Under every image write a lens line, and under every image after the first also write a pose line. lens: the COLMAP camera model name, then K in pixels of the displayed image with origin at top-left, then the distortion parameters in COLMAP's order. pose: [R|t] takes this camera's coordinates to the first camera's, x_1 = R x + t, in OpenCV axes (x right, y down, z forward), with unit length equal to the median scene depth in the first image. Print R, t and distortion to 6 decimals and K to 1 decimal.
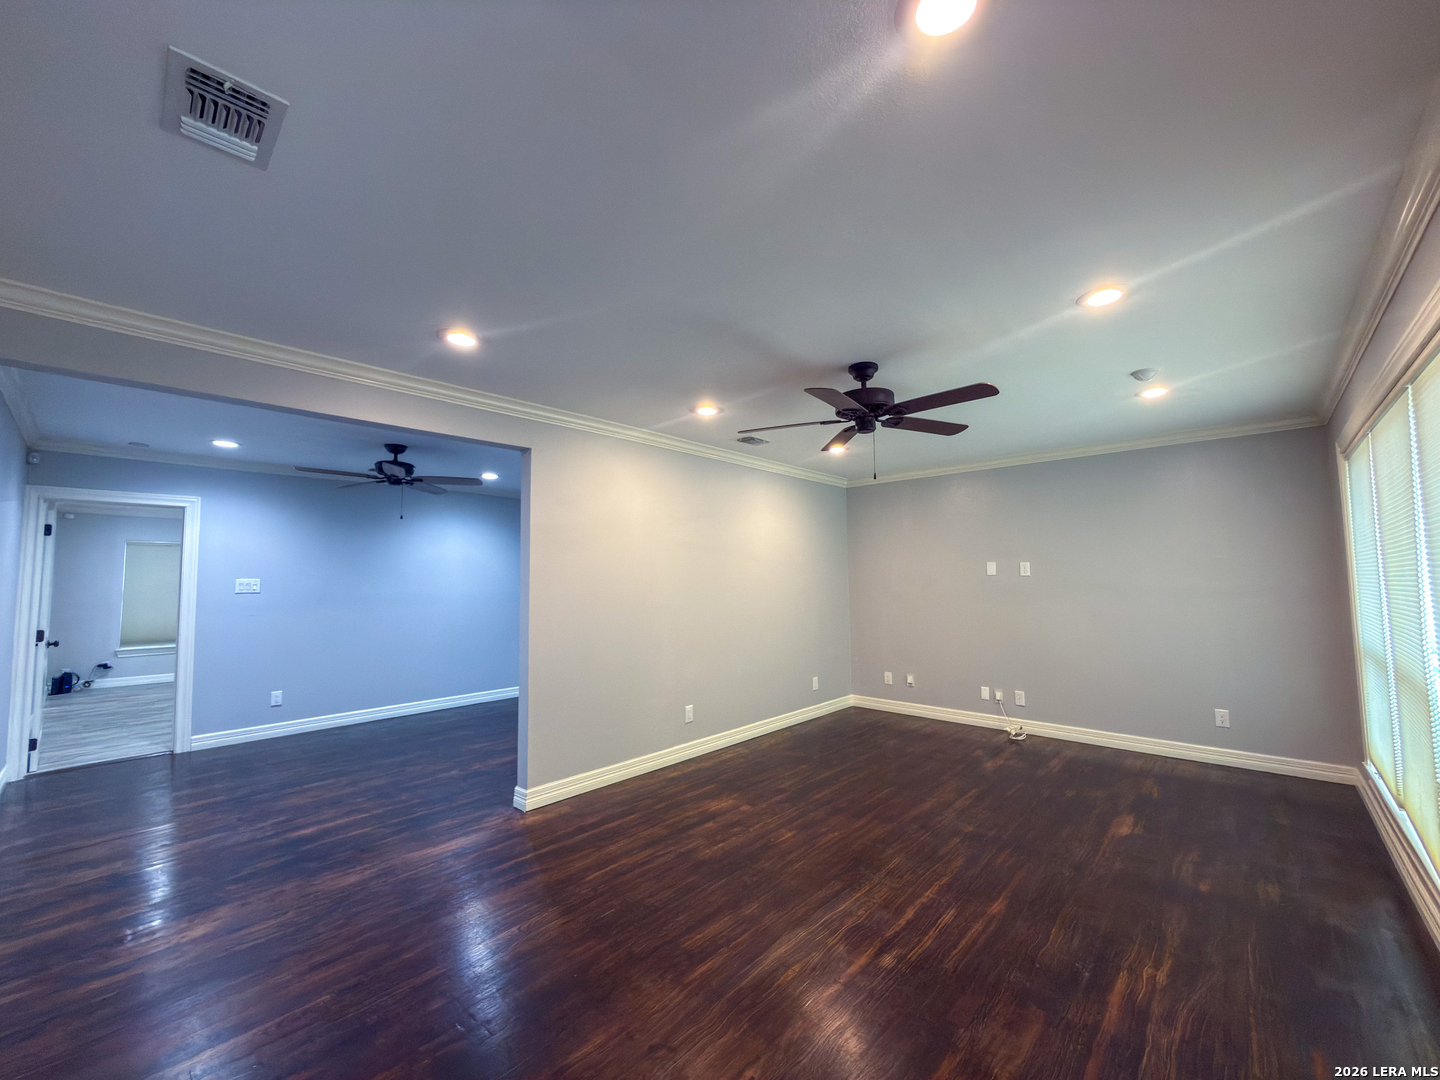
lens RADIAL K [[574.1, 0, 719.7], [0, 574.1, 541.4], [0, 0, 1]] dist [0.001769, -0.000142]
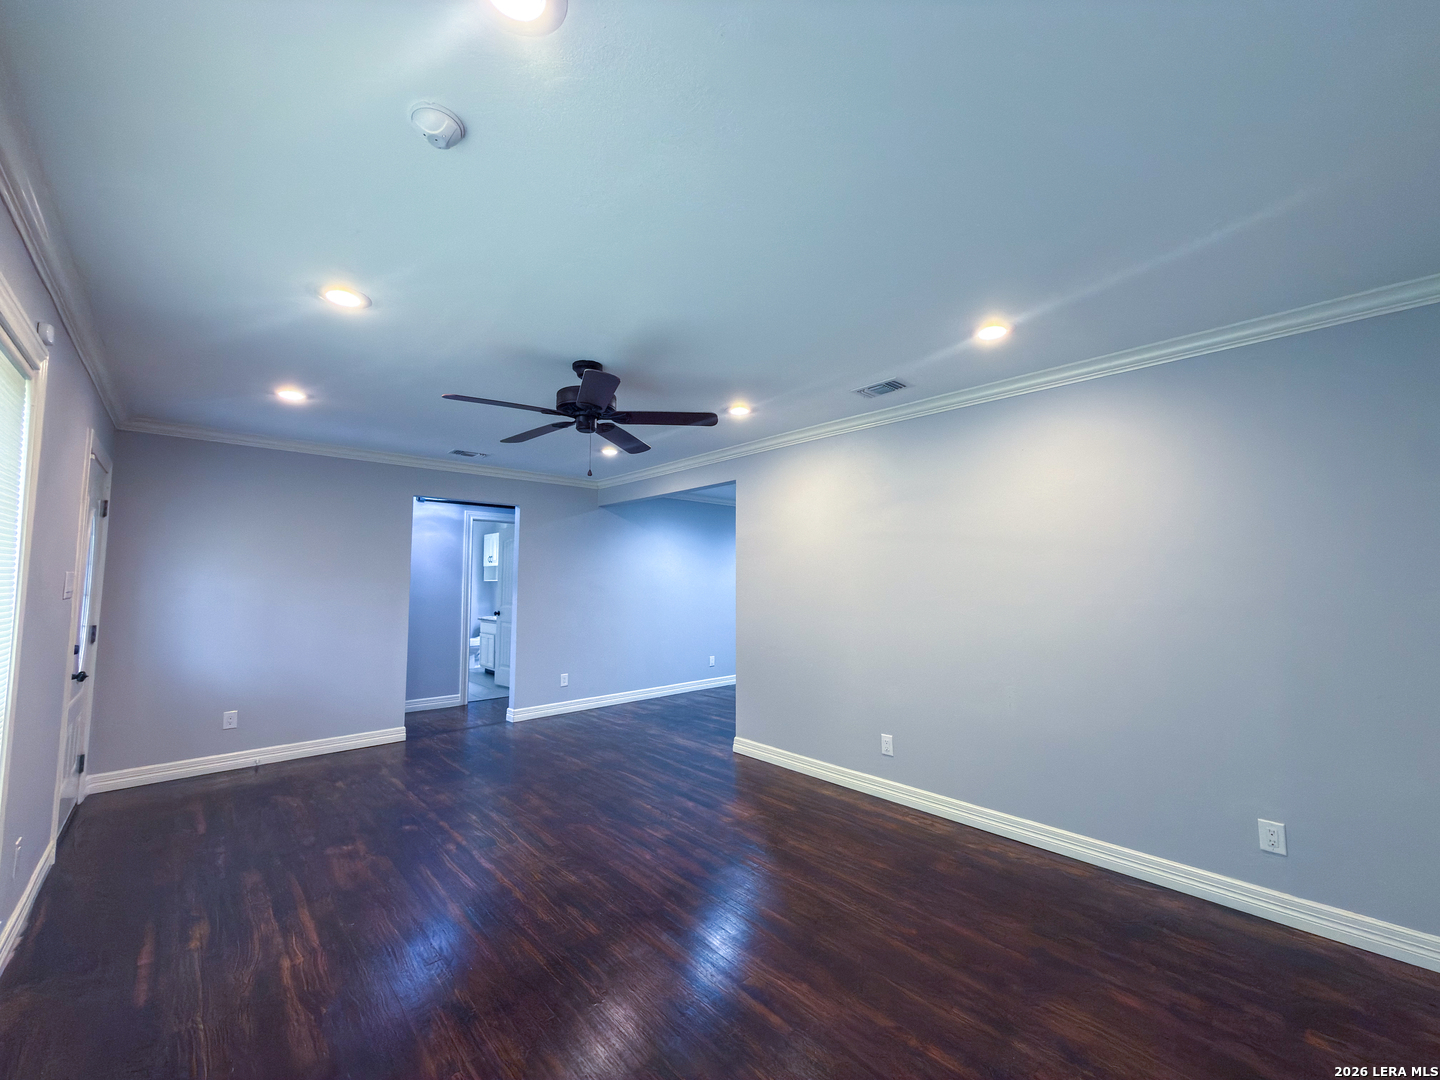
lens RADIAL K [[574.1, 0, 719.7], [0, 574.1, 541.4], [0, 0, 1]] dist [0.001769, -0.000142]
pose [[-0.077230, -0.061827, -0.995094, 1.124838], [0.068630, 0.995378, -0.067171, 0.074784], [0.994648, -0.073481, -0.072630, 1.201251]]
